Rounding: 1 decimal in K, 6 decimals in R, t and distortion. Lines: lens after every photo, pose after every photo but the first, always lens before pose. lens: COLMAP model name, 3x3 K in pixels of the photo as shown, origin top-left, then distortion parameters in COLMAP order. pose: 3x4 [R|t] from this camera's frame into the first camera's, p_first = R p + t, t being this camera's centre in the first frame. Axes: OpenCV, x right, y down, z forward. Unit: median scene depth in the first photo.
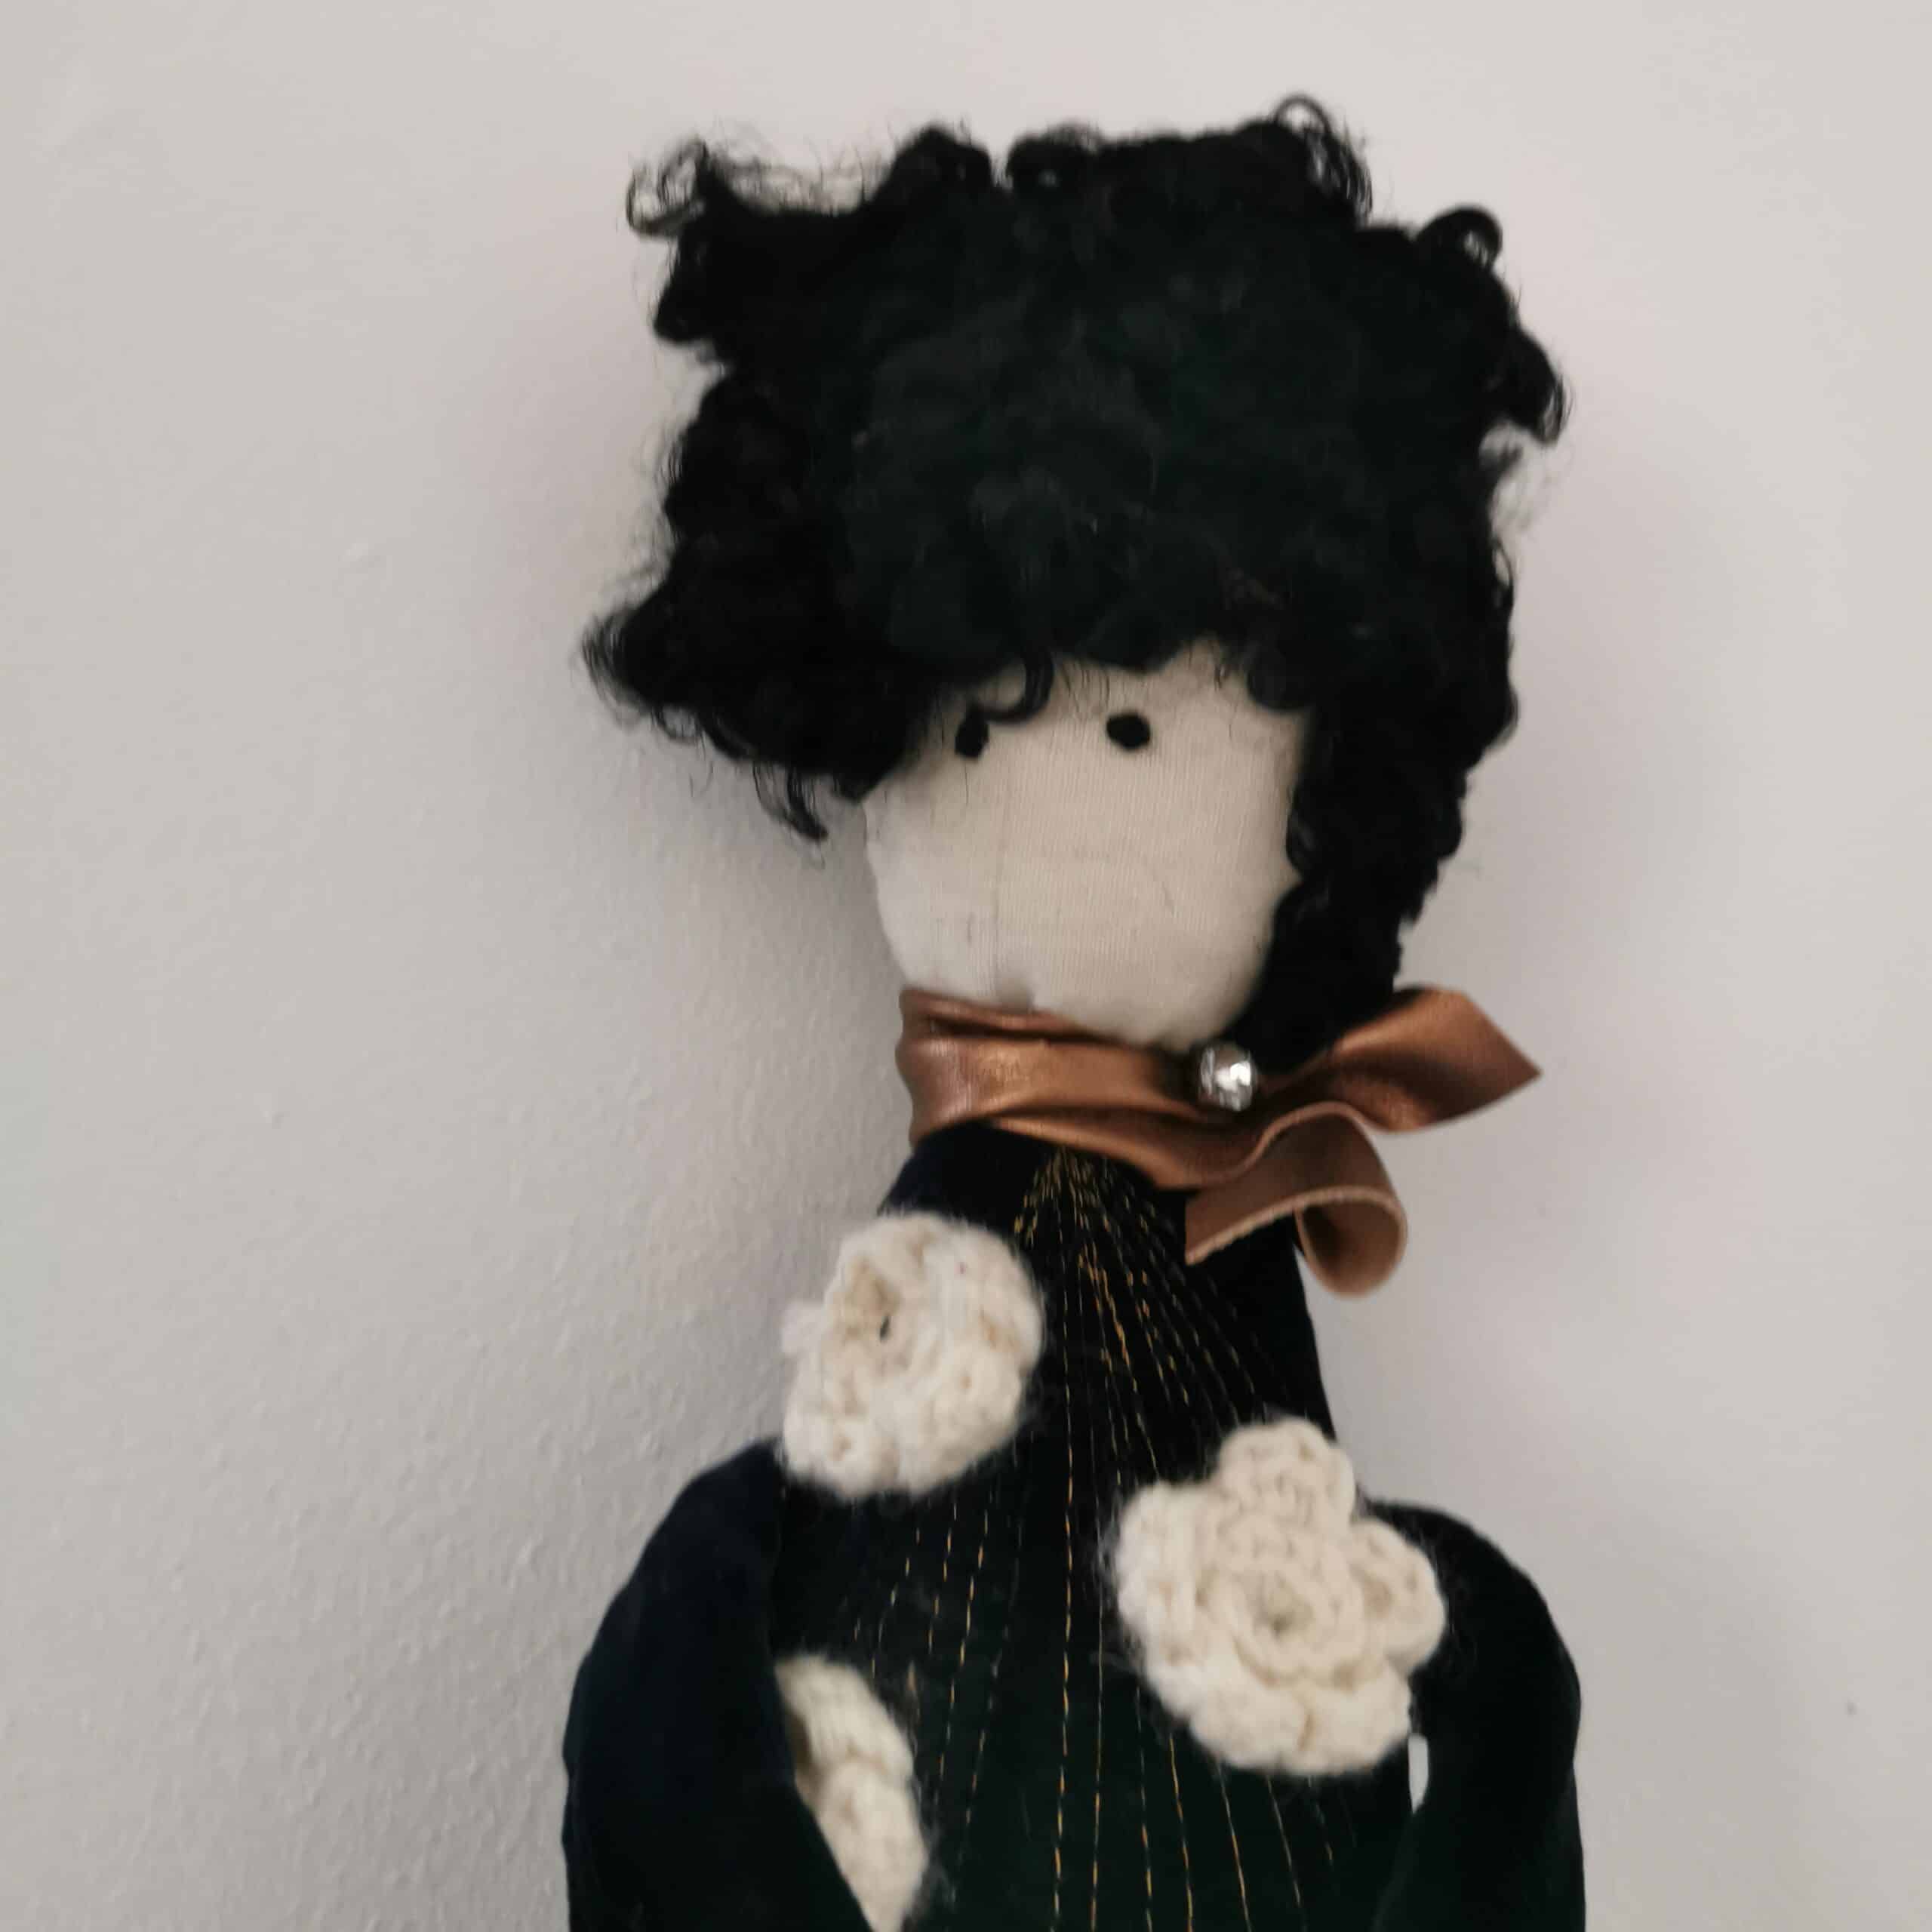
lens RADIAL K [[2104.7, 0, 963.4], [0, 2104.7, 995.2], [0, 0, 1]] dist [-0.030012, 0.022940]
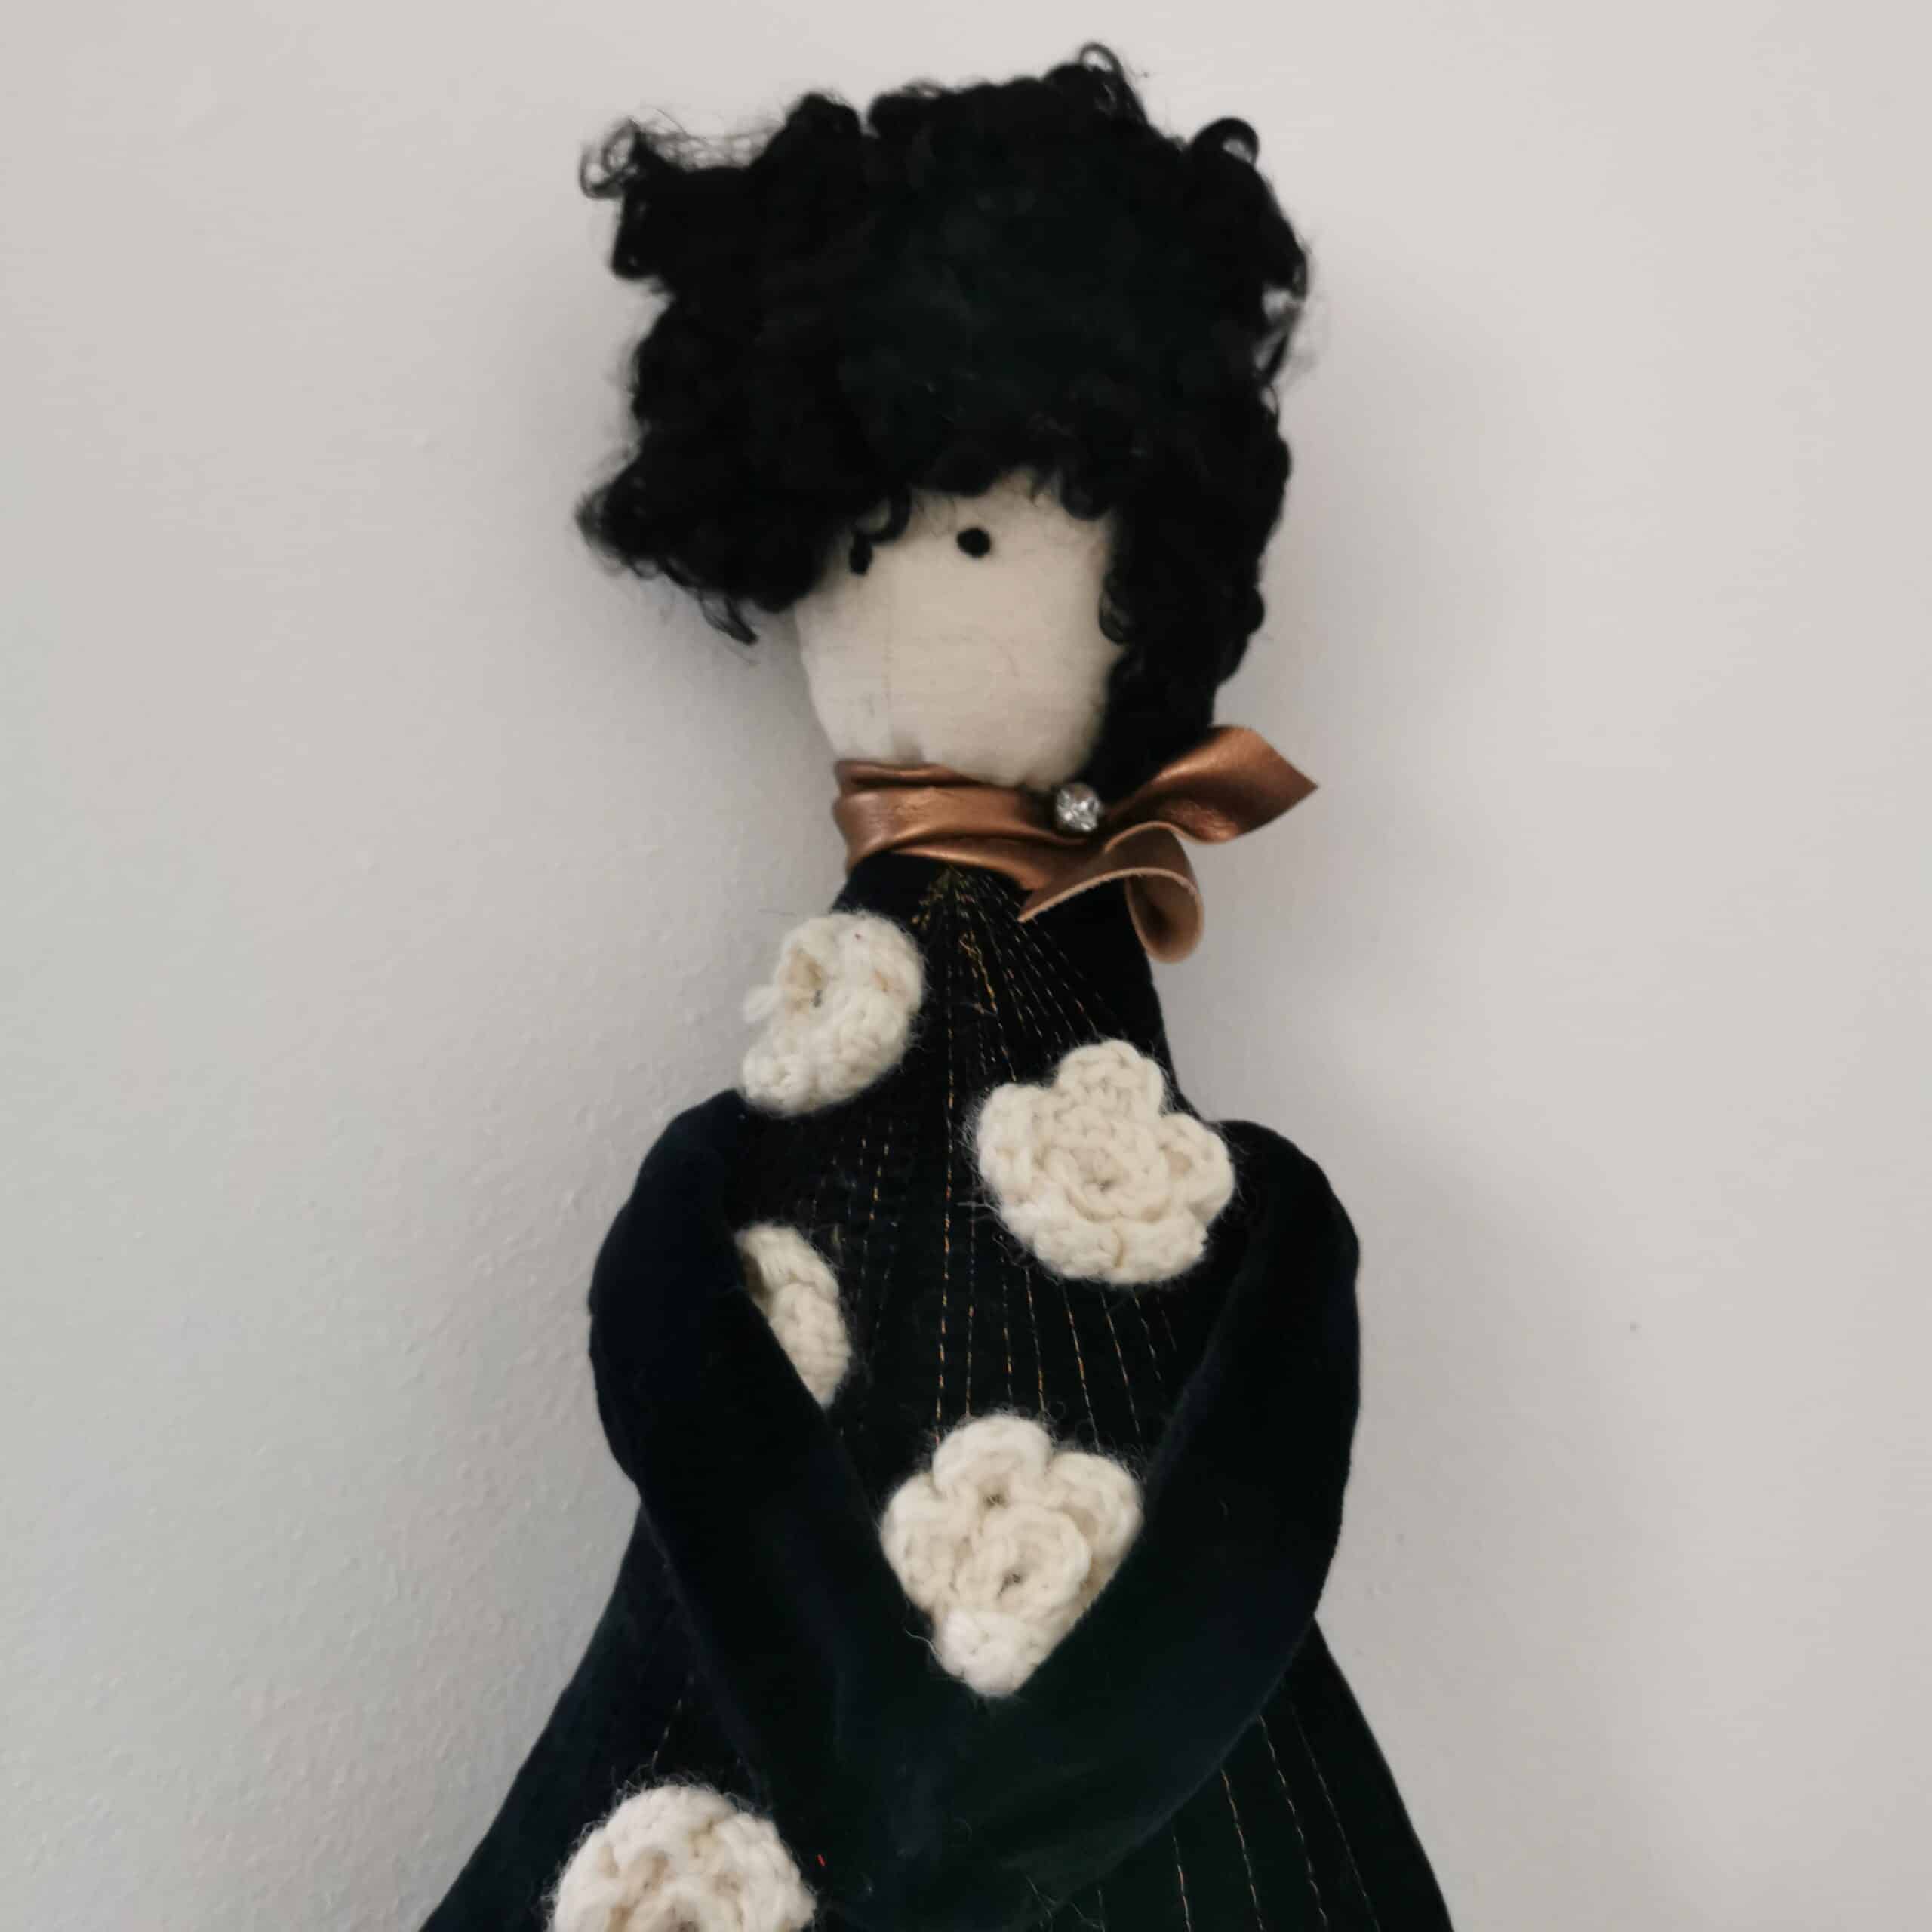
lens RADIAL K [[2104.7, 0, 963.4], [0, 2104.7, 995.2], [0, 0, 1]] dist [-0.030012, 0.022940]
pose [[0.995649, -0.059213, -0.071957, 0.149671], [0.061325, 0.997739, 0.027504, 0.121954], [0.070165, -0.031798, 0.997028, -0.329505]]
